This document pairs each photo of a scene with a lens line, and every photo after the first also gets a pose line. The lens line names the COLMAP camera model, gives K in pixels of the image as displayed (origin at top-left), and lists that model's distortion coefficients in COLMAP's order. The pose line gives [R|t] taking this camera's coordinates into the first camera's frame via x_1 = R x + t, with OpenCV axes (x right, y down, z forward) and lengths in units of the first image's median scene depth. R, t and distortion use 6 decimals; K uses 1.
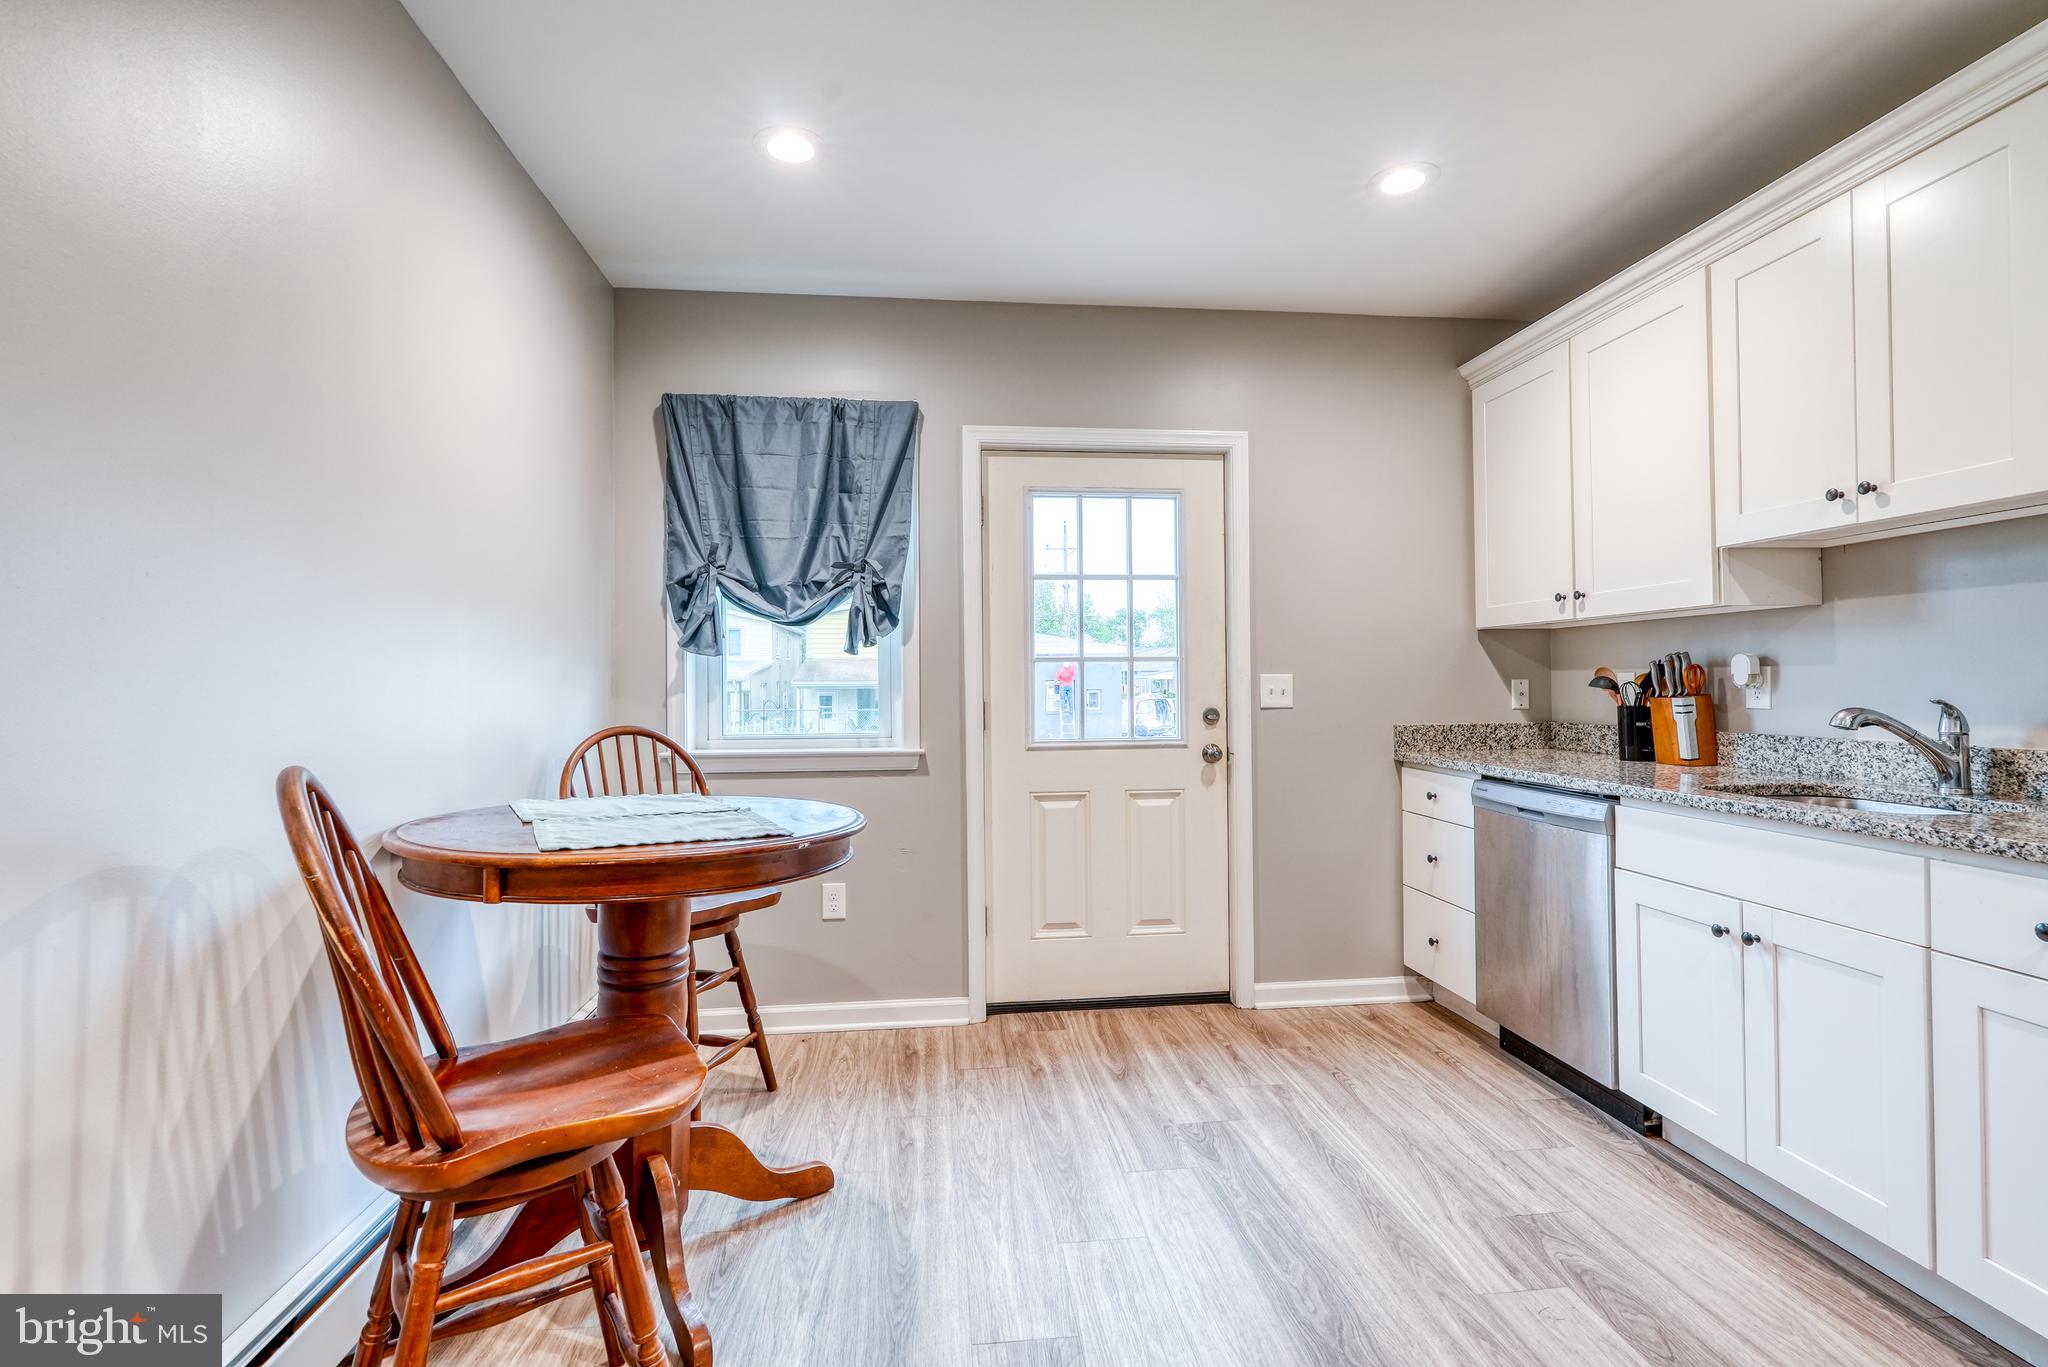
lens RADIAL K [[934.8, 0, 1028.4], [0, 934.8, 678.2], [0, 0, 1]] dist [-0.003895, 0.002967]
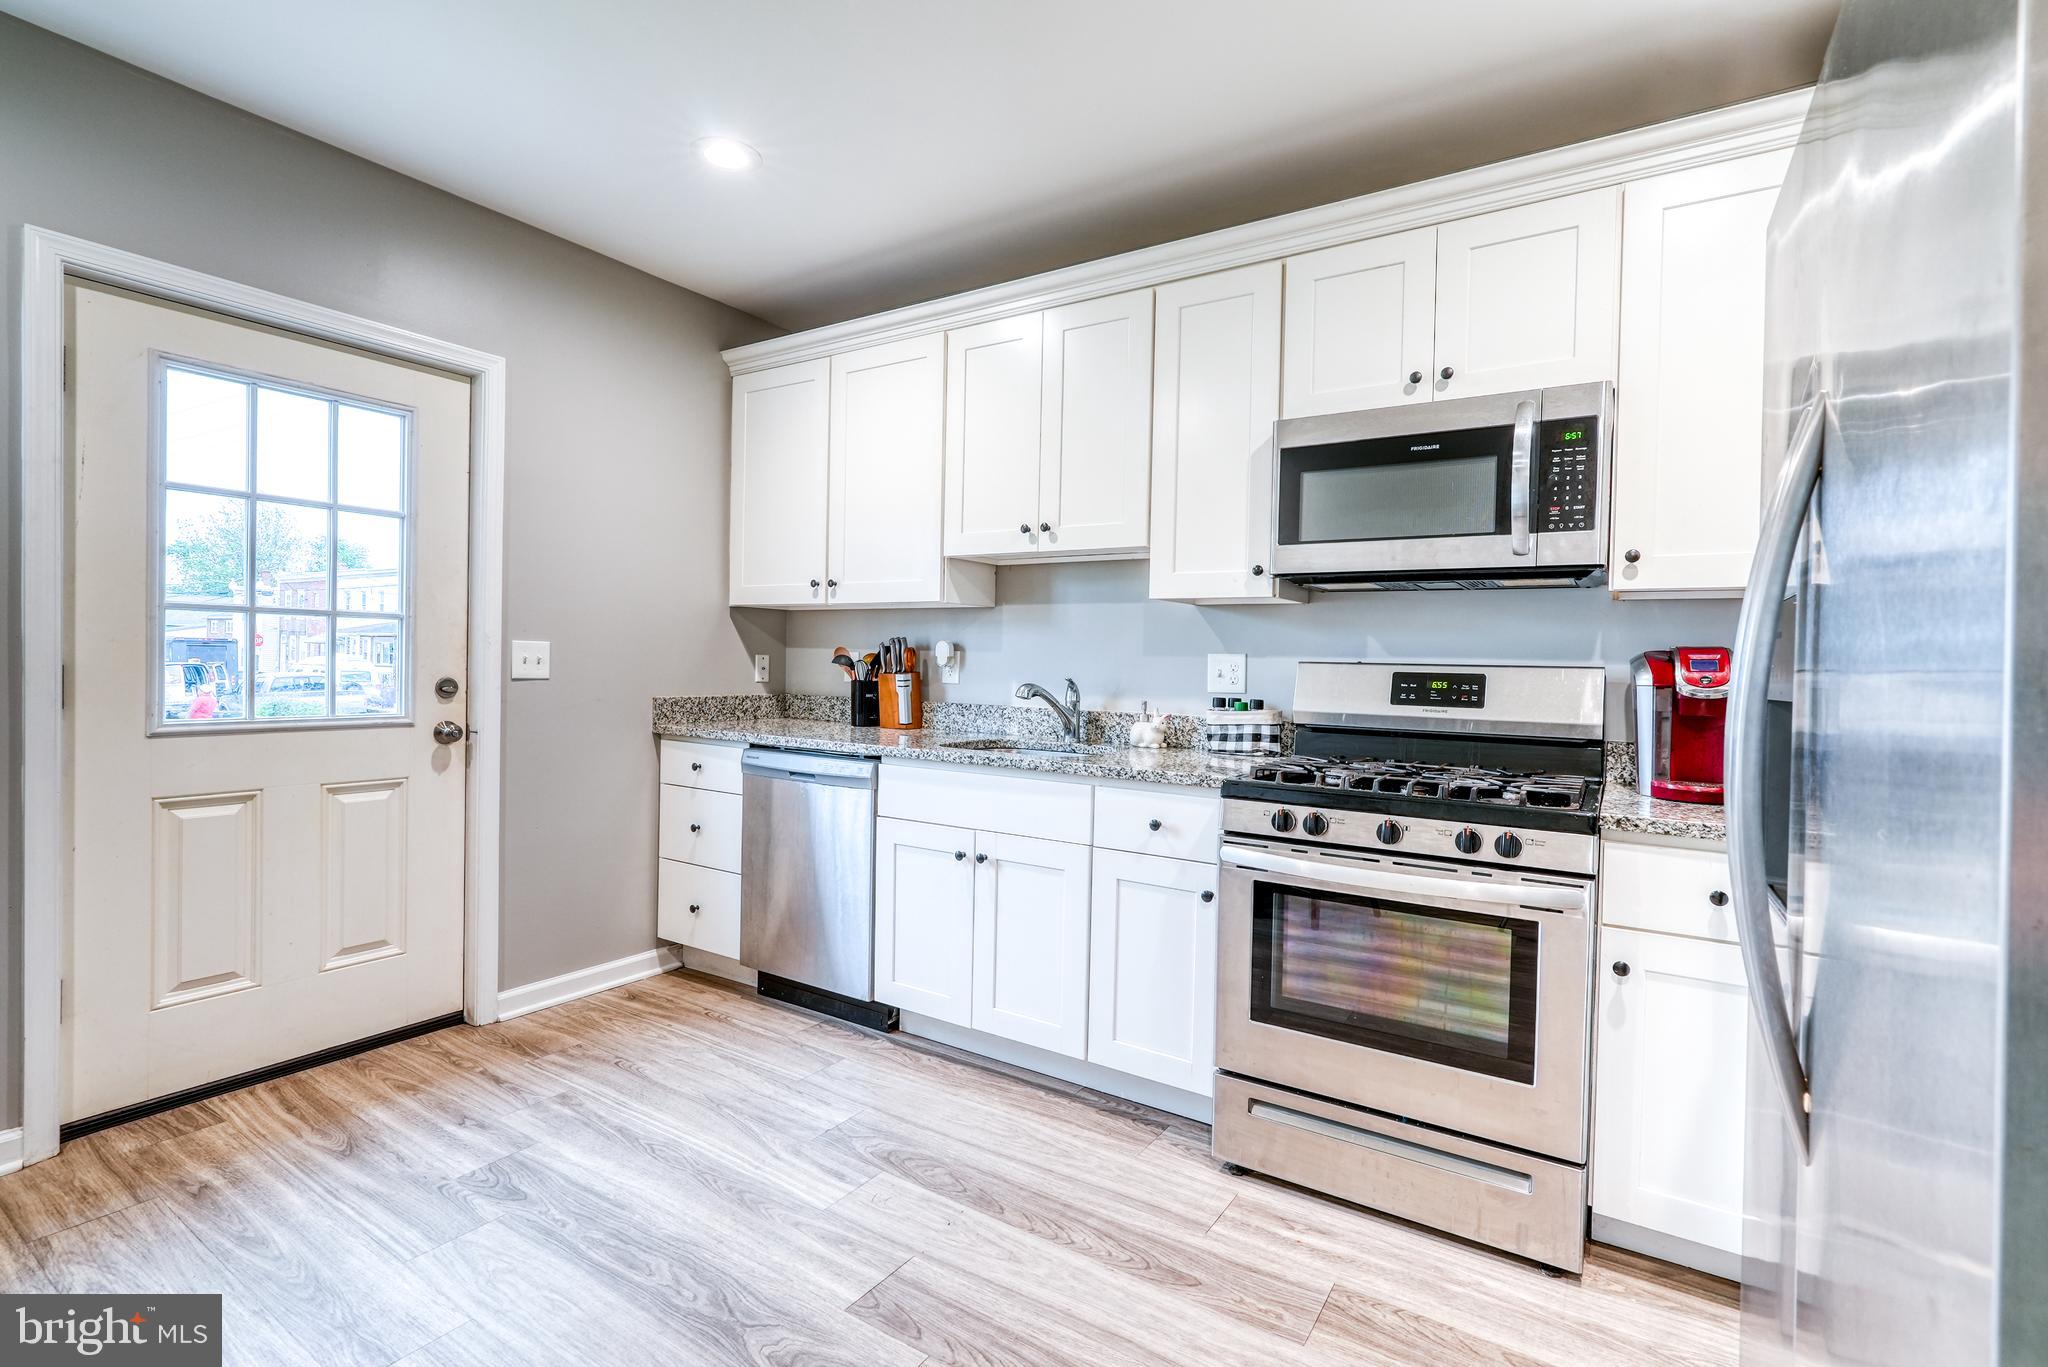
lens RADIAL K [[934.8, 0, 1036.5], [0, 934.8, 679.4], [0, 0, 1]] dist [-0.003895, 0.002967]
pose [[0.632144, 0.009121, 0.774797, -0.130150], [-0.034085, 0.999290, 0.016045, 0.001667], [-0.774101, -0.036552, 0.632006, 0.072270]]
